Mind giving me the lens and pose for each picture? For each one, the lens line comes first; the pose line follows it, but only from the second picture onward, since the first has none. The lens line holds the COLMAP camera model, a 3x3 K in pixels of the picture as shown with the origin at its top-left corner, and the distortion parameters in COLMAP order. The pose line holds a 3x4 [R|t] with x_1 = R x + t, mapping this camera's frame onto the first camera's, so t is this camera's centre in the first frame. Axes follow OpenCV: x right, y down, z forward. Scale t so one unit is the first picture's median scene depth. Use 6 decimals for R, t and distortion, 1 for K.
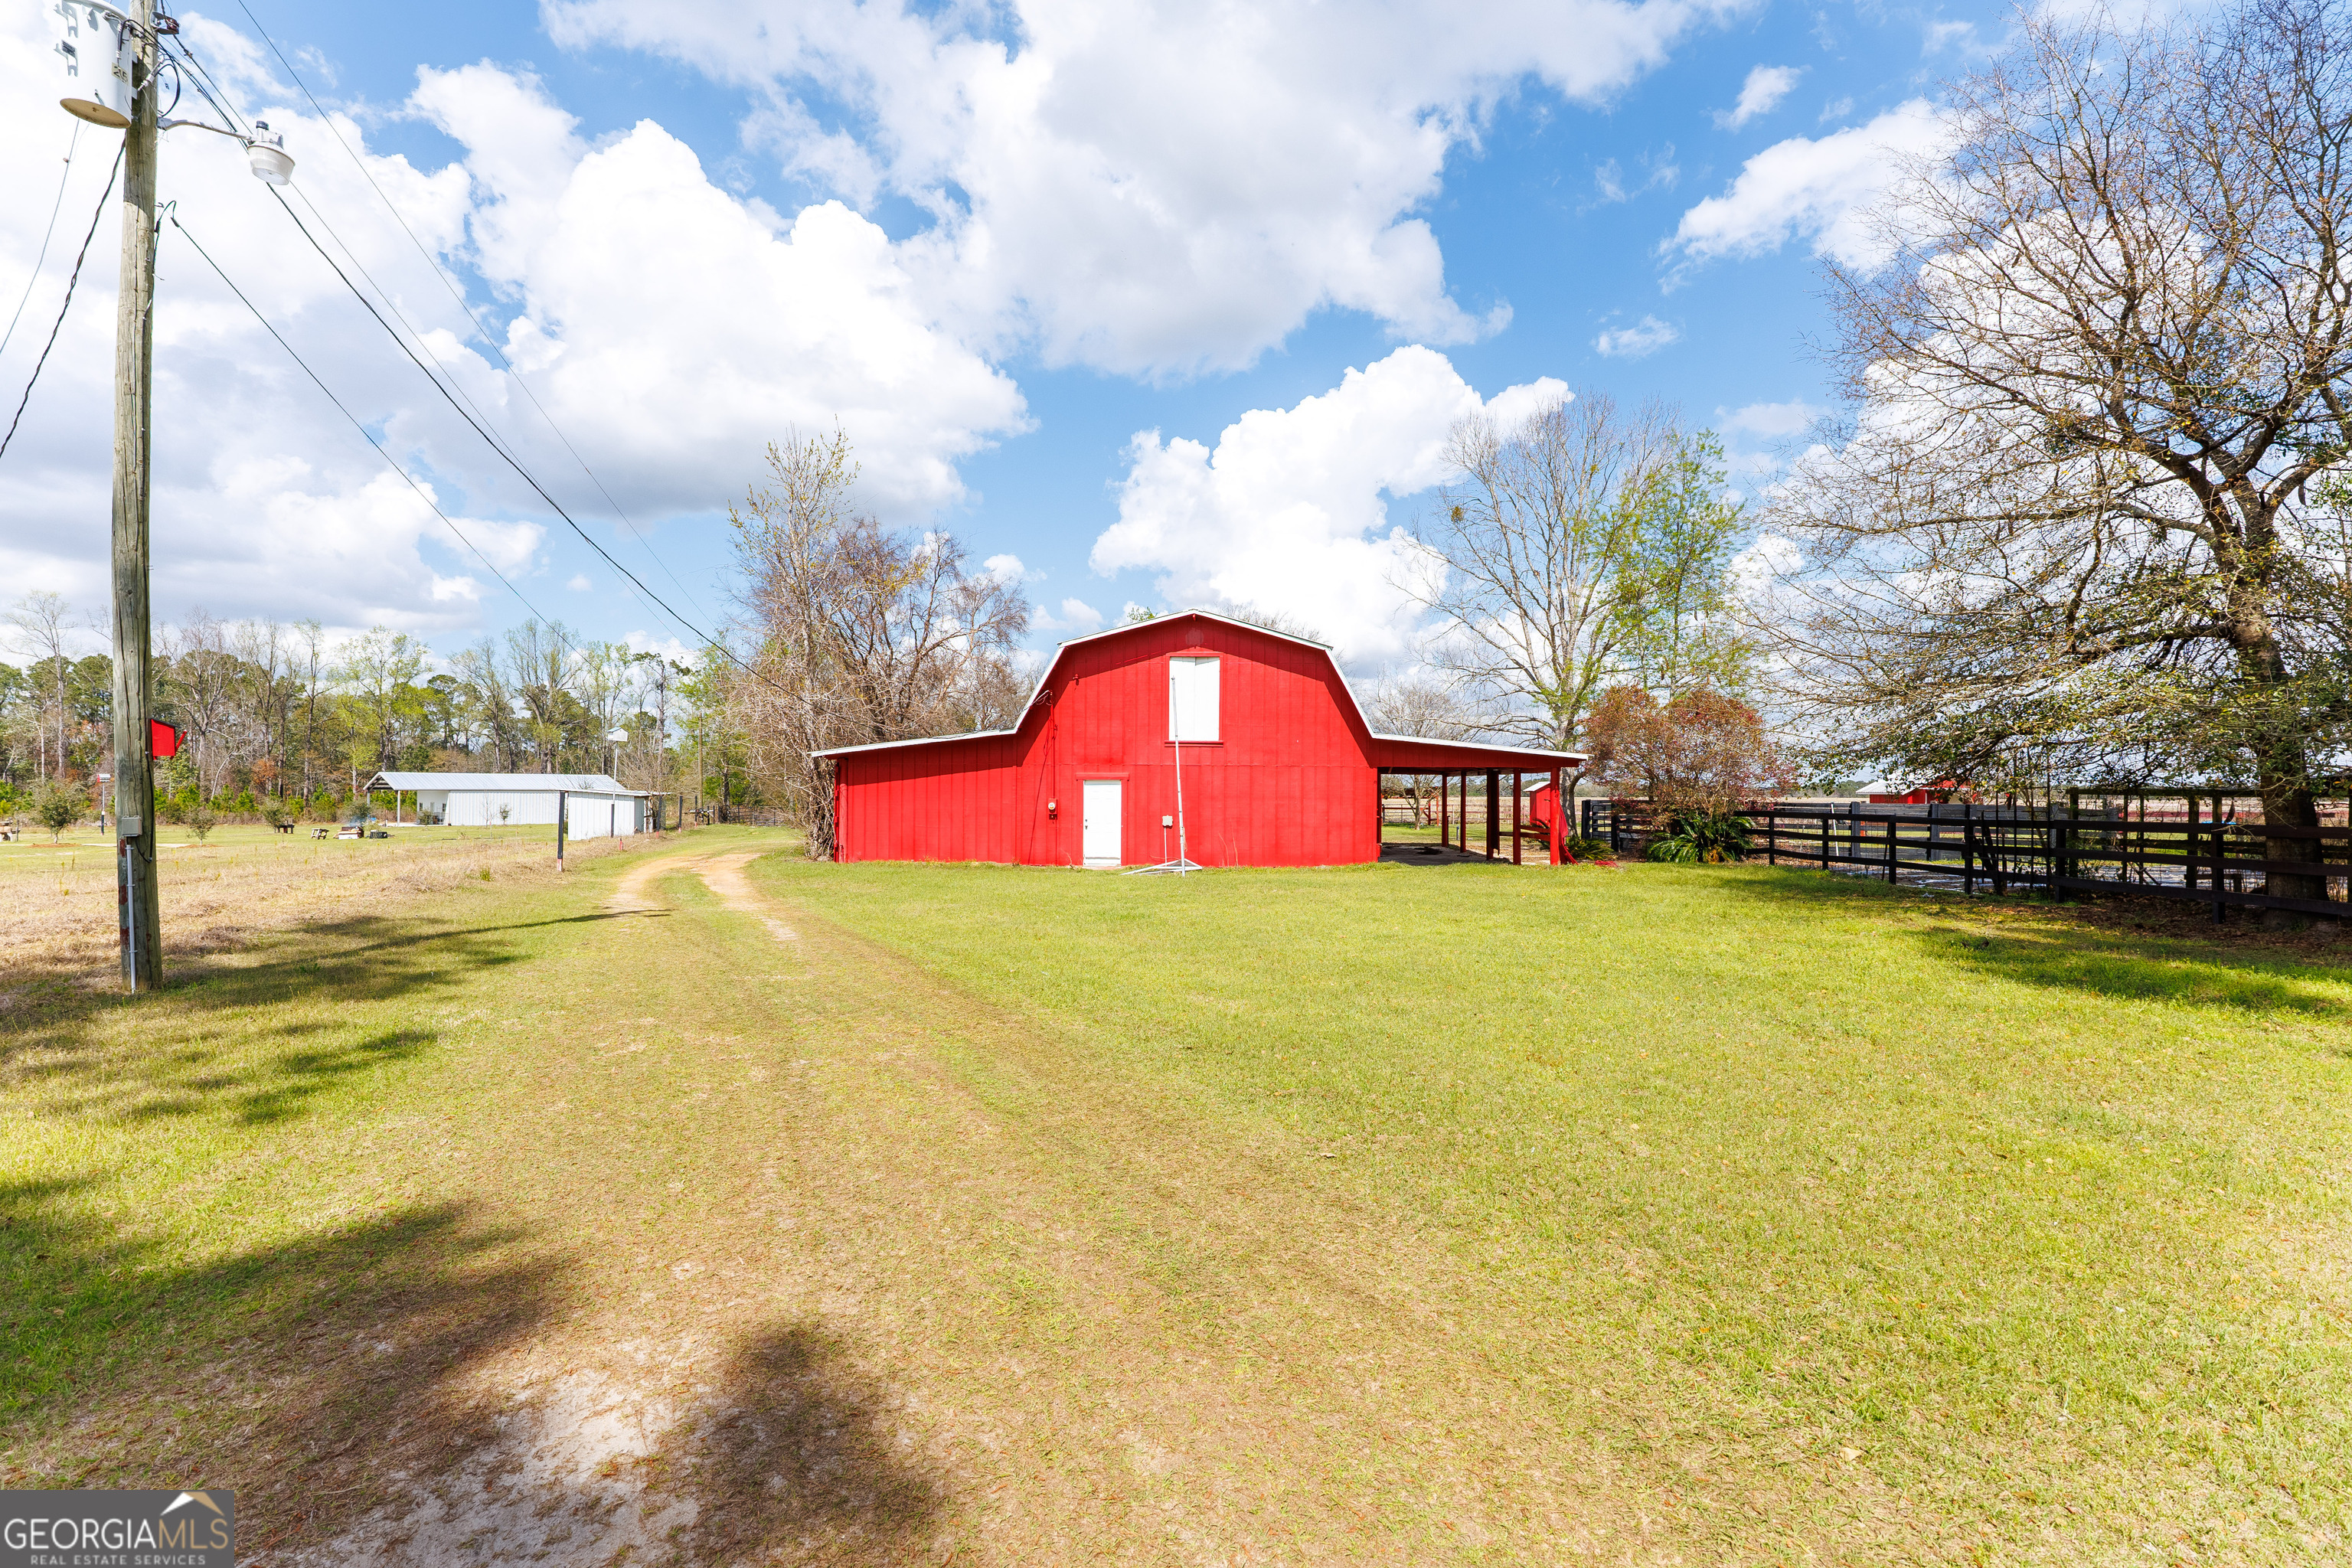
lens RADIAL K [[1036.9, 0, 1176.0], [0, 1036.9, 784.0], [0, 0, 1]] dist [-0.002825, -0.000317]
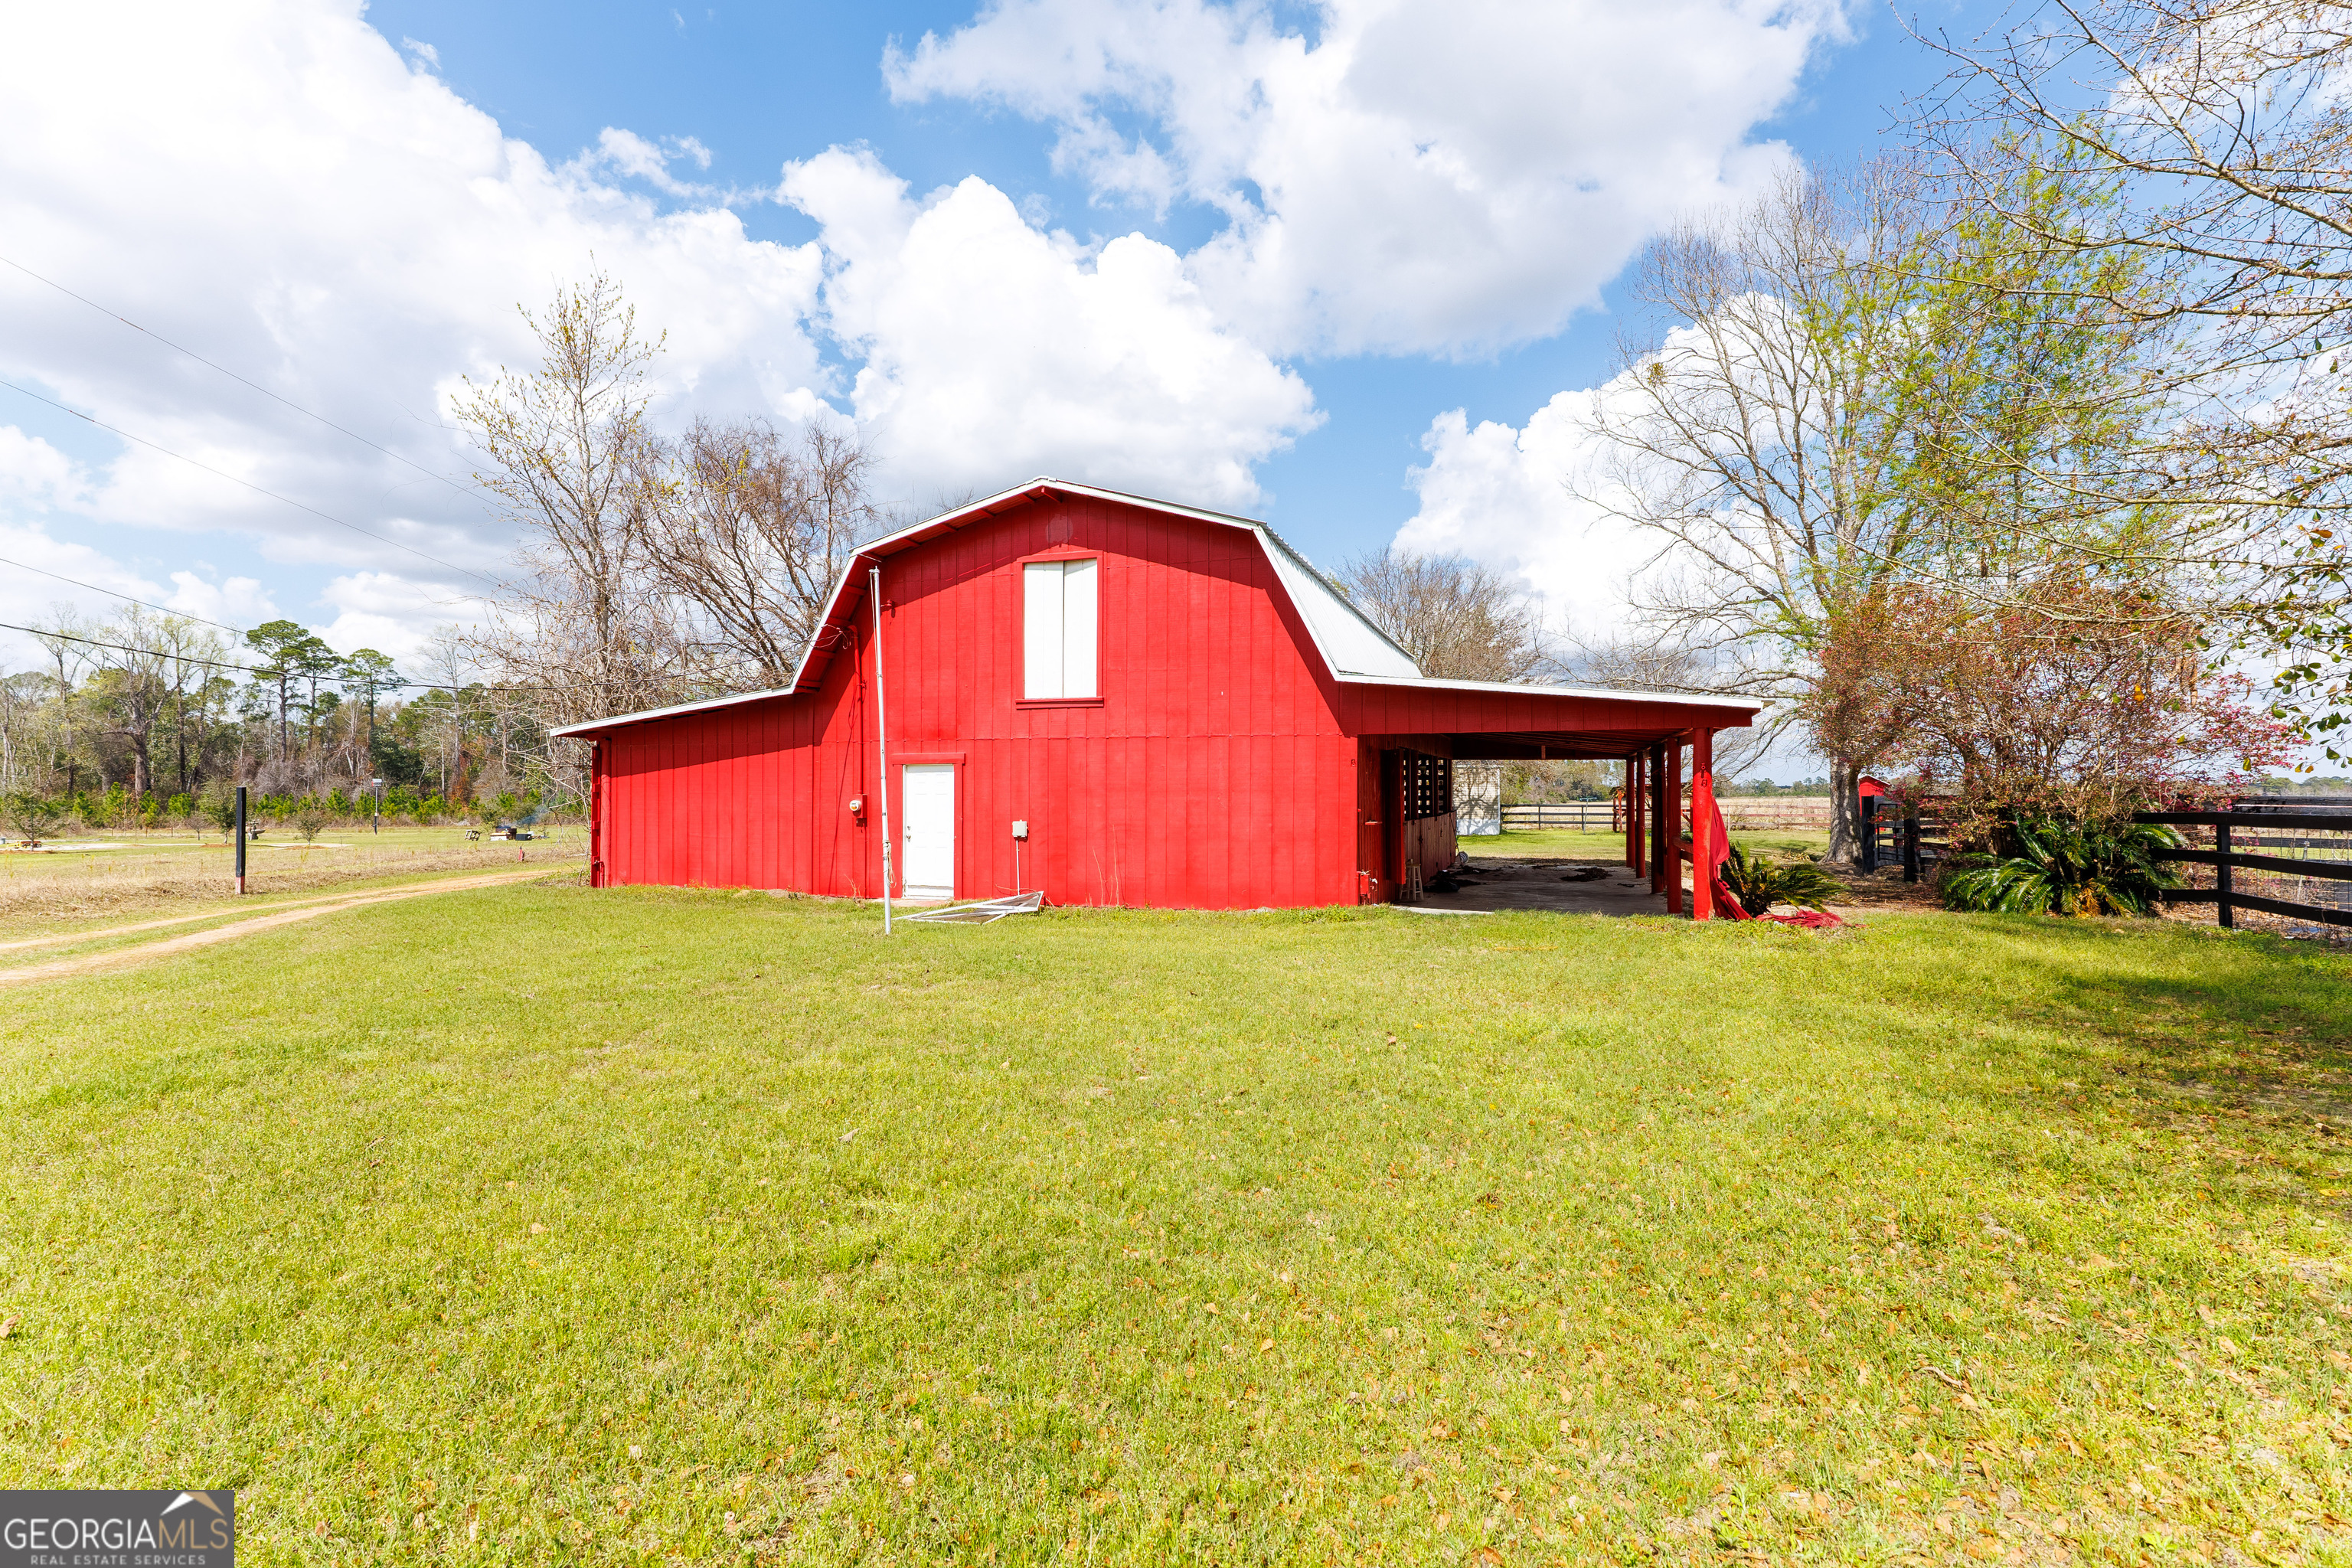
lens RADIAL K [[1071.2, 0, 1176.0], [0, 1071.2, 784.0], [0, 0, 1]] dist [0.011721, -0.001384]
pose [[0.965841, -0.007174, -0.259036, 0.246091], [0.006973, 0.999974, -0.001696, 0.010428], [0.259042, -0.000168, 0.965866, 0.405943]]
